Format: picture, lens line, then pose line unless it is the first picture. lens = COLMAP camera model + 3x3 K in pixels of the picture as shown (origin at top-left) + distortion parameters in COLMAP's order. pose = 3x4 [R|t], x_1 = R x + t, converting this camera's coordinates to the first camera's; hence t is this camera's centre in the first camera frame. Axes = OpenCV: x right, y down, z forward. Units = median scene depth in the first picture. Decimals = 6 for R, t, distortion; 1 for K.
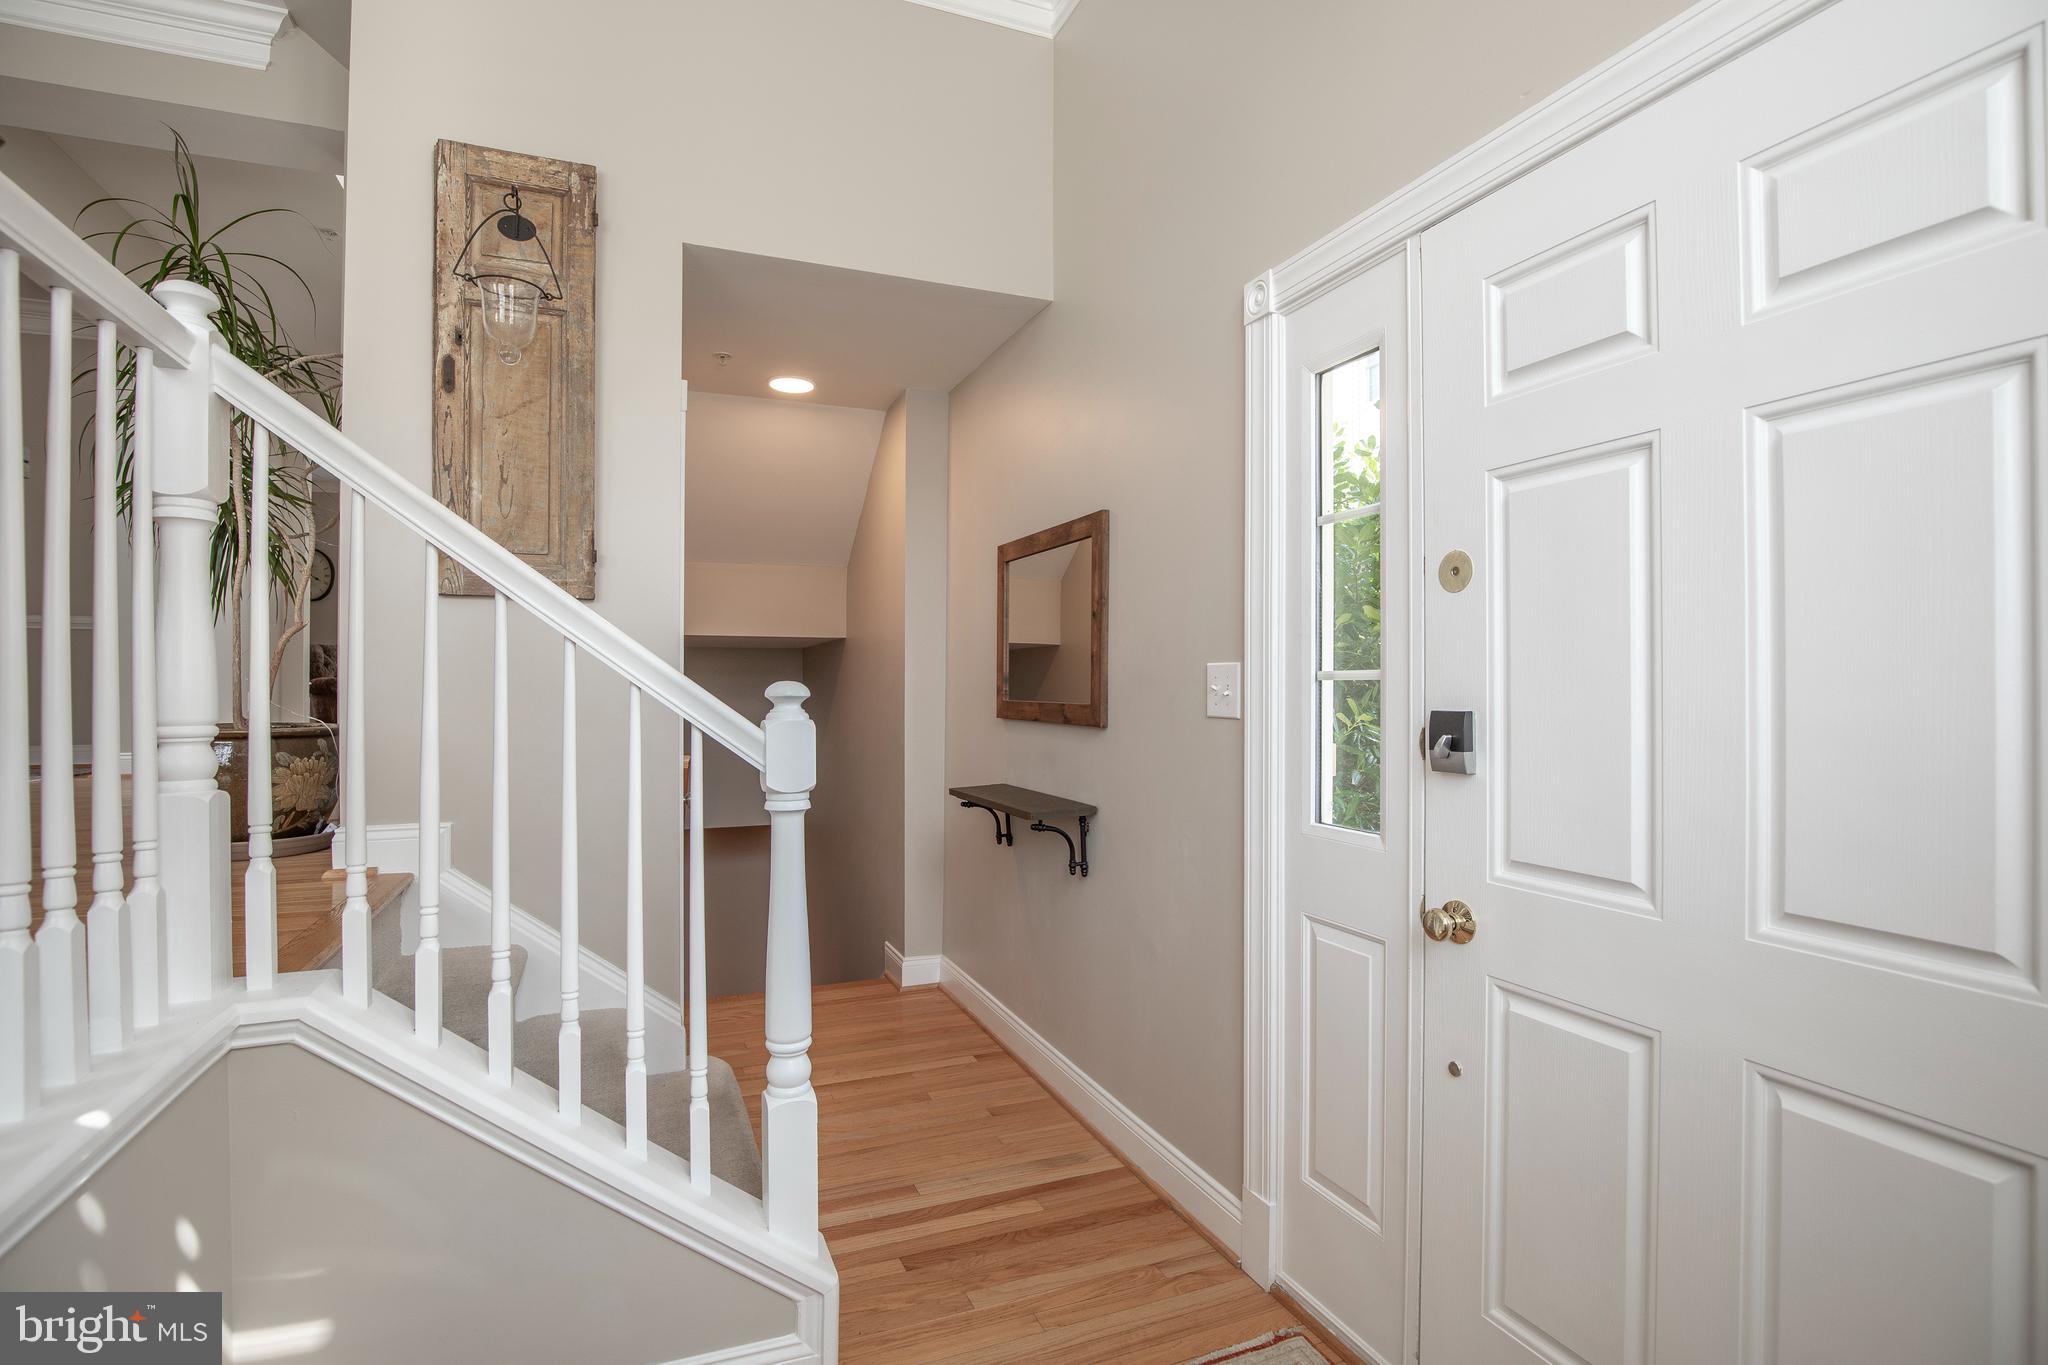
lens RADIAL K [[947.6, 0, 1022.7], [0, 947.6, 691.4], [0, 0, 1]] dist [-0.034024, 0.006465]
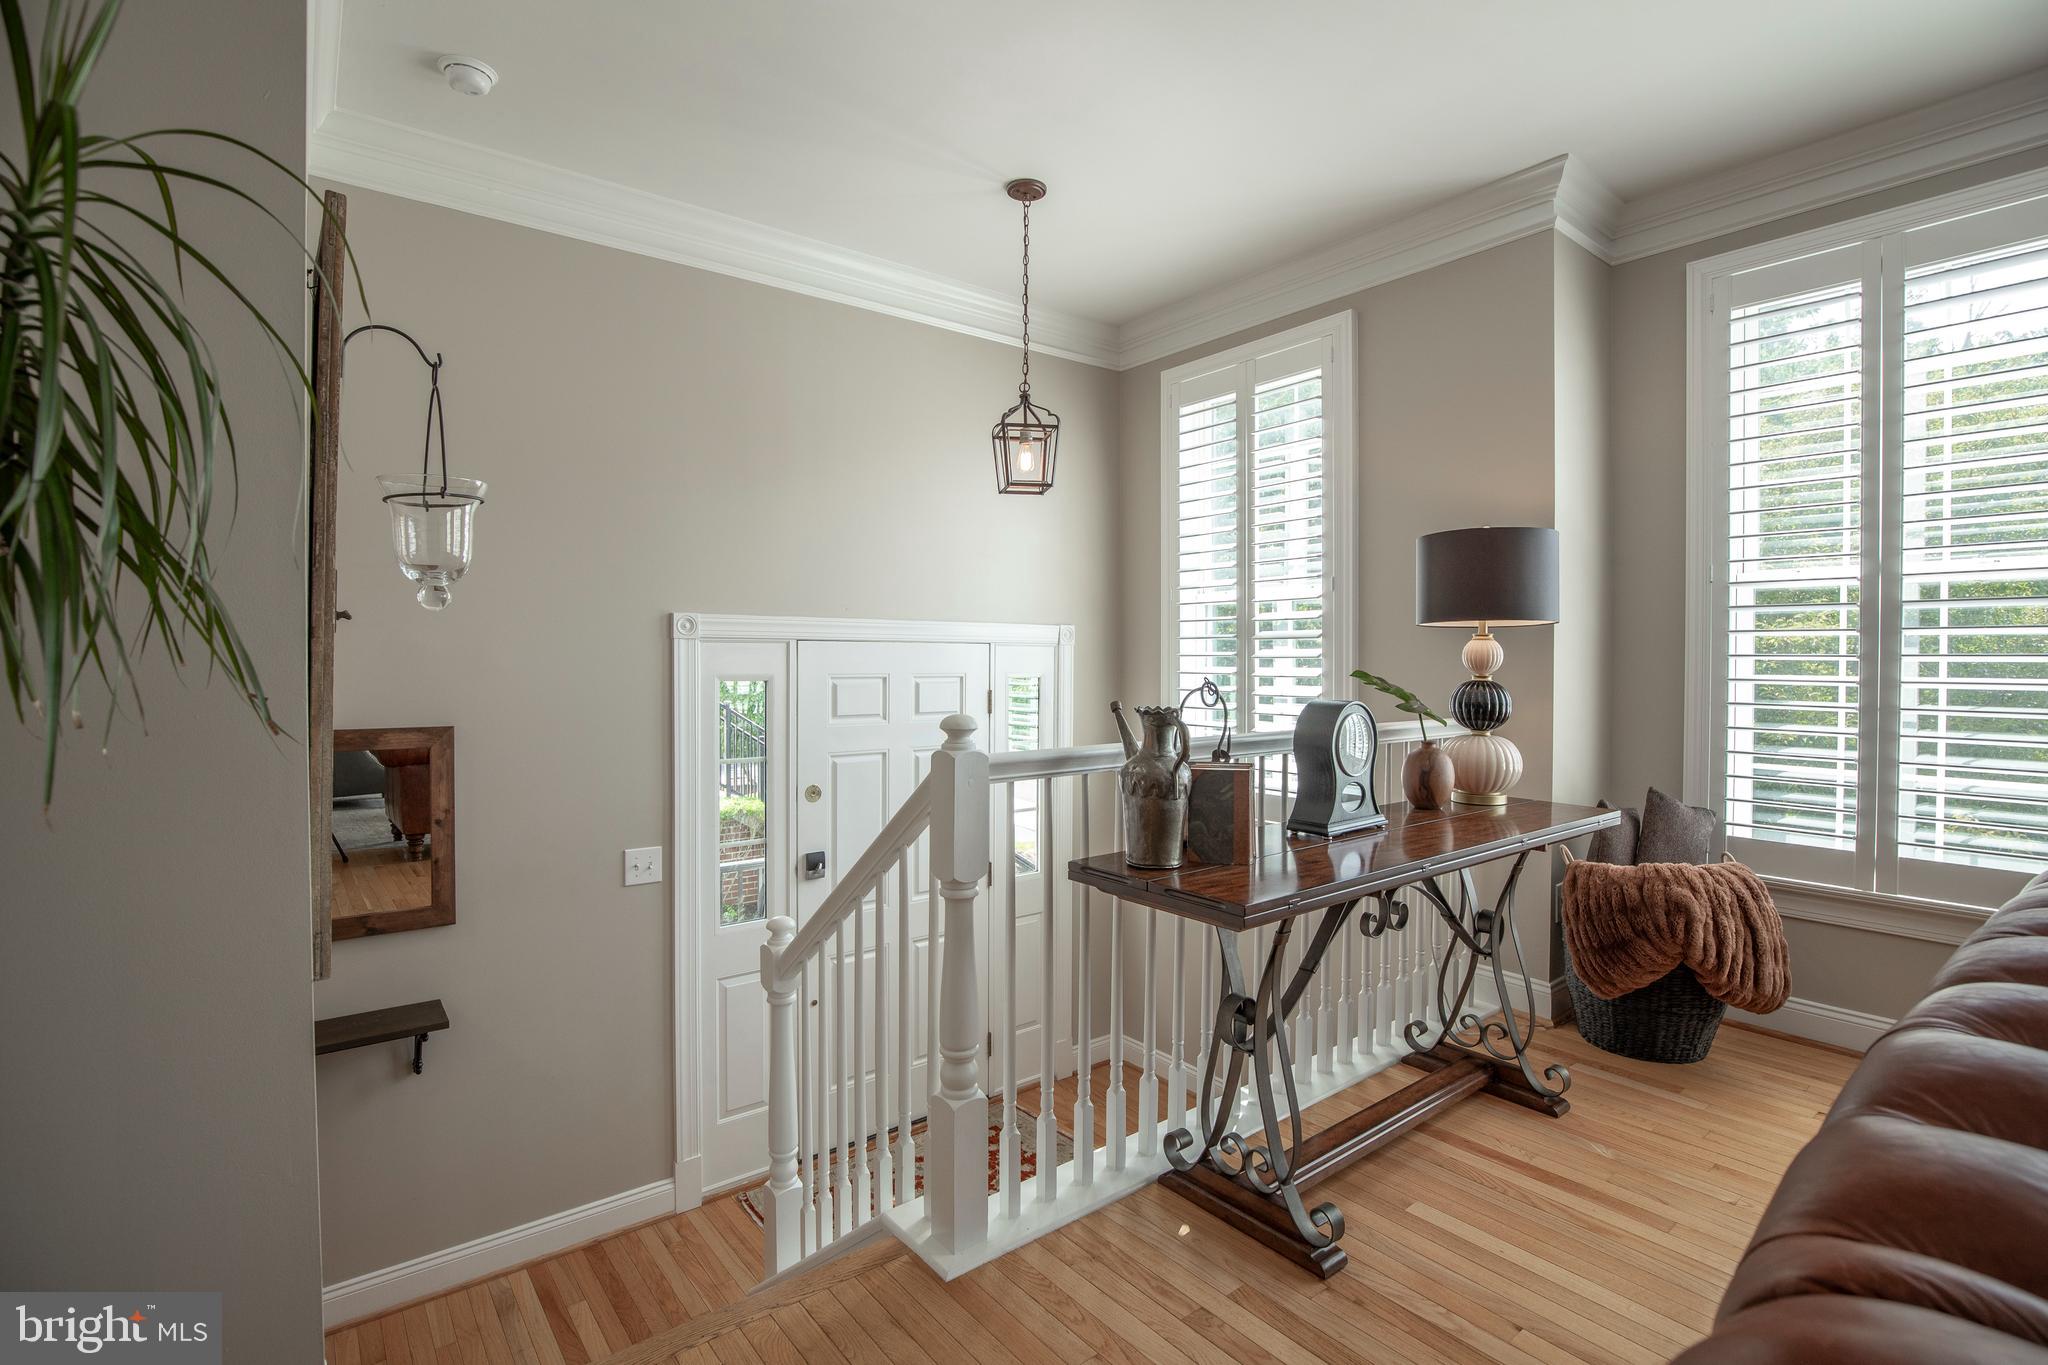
lens RADIAL K [[947.6, 0, 1042.5], [0, 947.6, 678.7], [0, 0, 1]] dist [-0.034024, 0.006465]
pose [[-0.273233, -0.016631, 0.961804, -1.180819], [-0.011819, 0.999833, 0.013931, -0.276639], [-0.961875, -0.007562, -0.273384, 0.664852]]
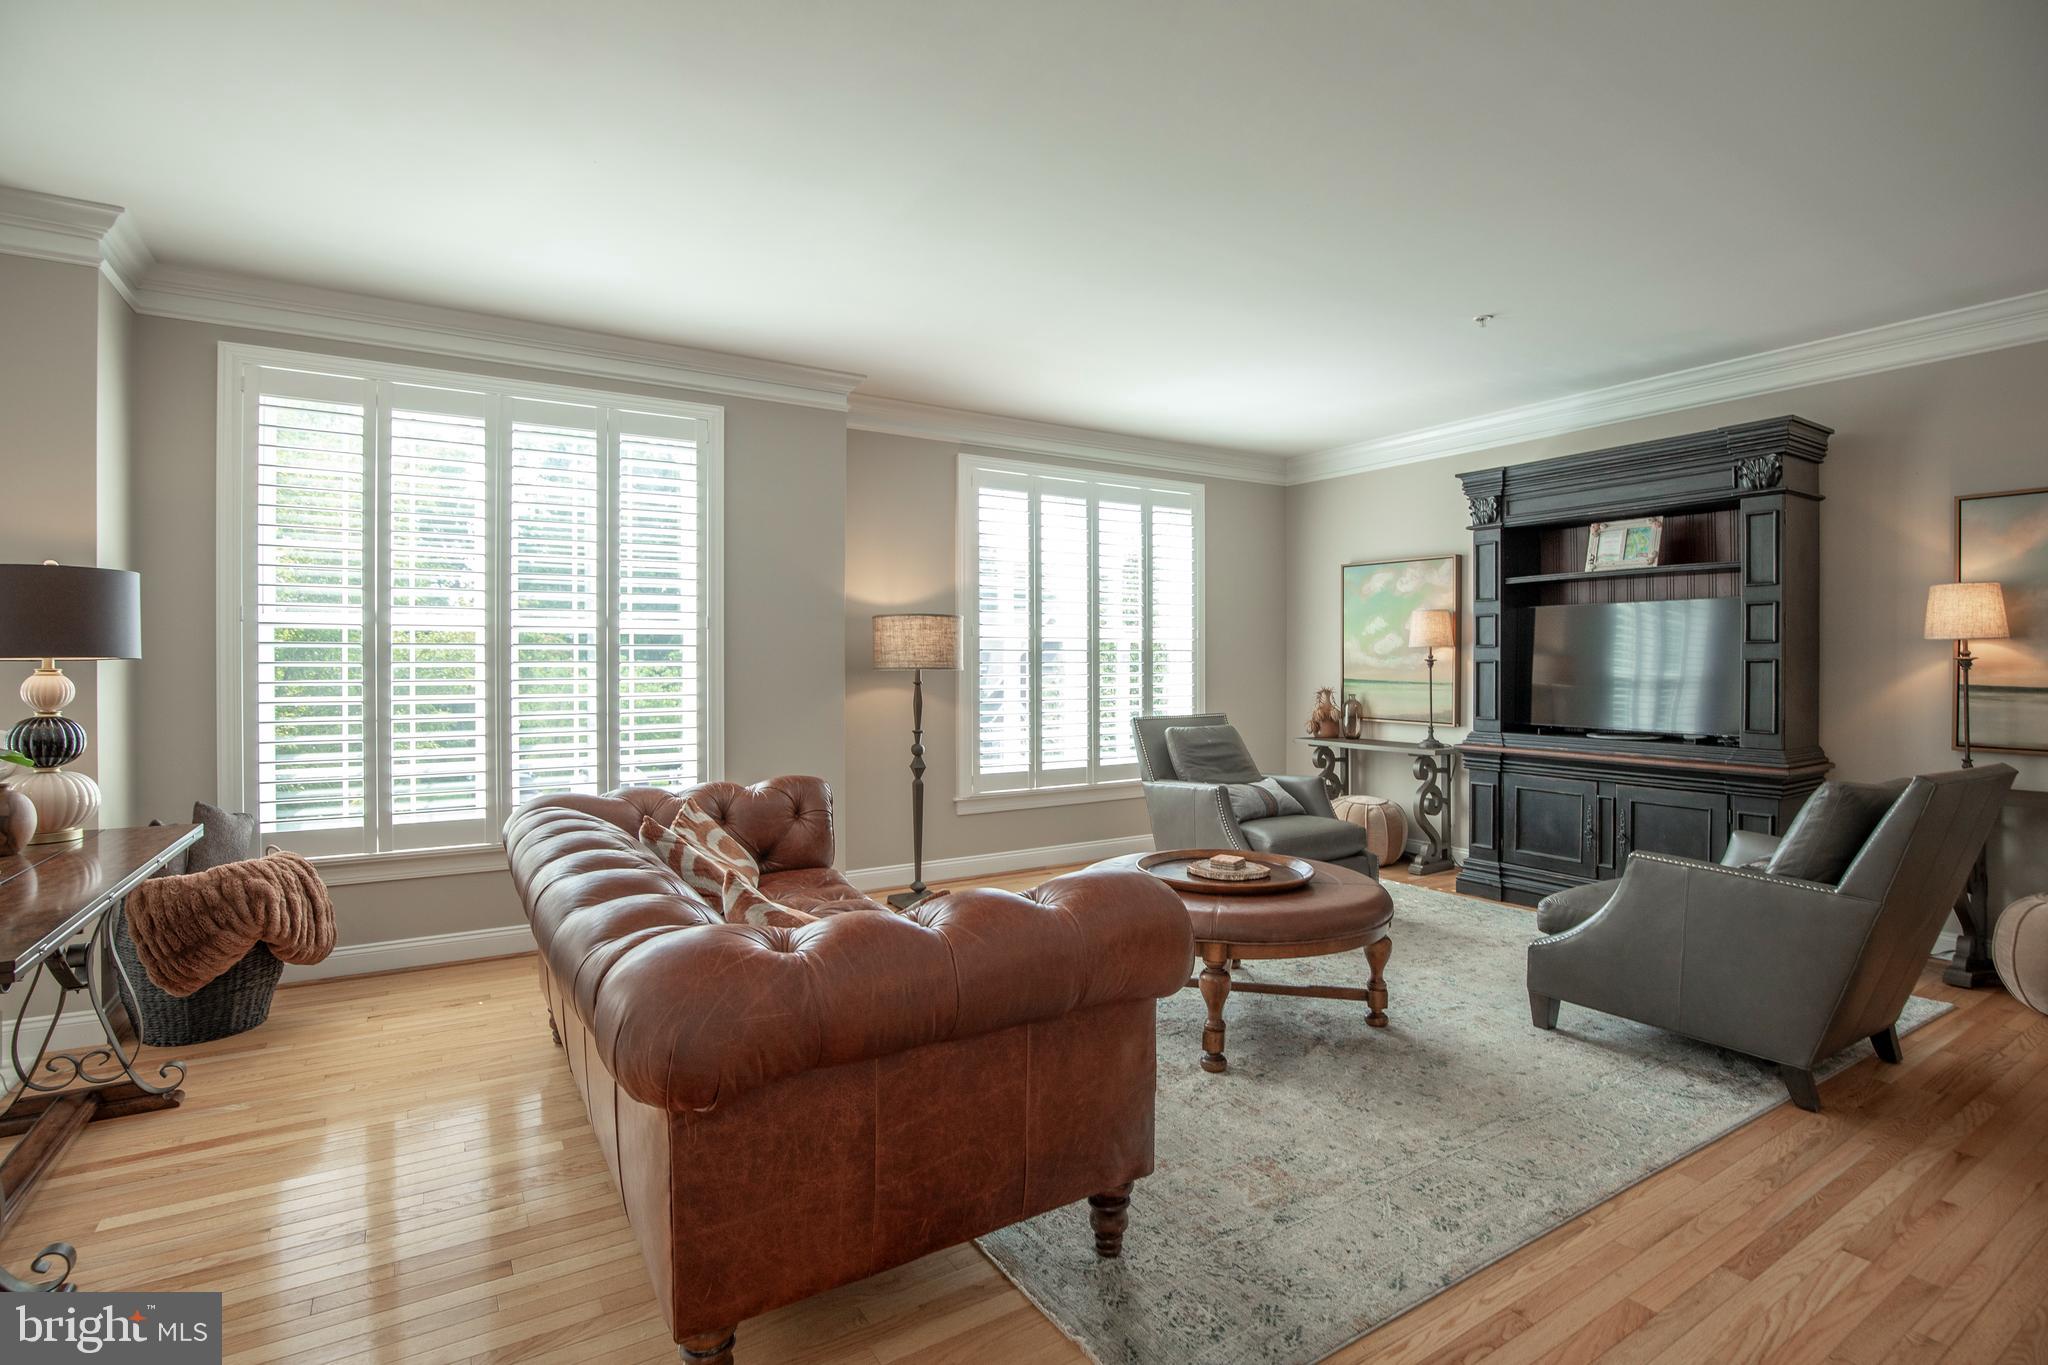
lens RADIAL K [[947.6, 0, 1011.1], [0, 947.6, 665.4], [0, 0, 1]] dist [-0.034024, 0.006465]
pose [[-0.987596, 0.005637, -0.156916, -1.188420], [0.006873, 0.999949, -0.007338, -0.307603], [0.156867, -0.008326, -0.987585, 1.075606]]
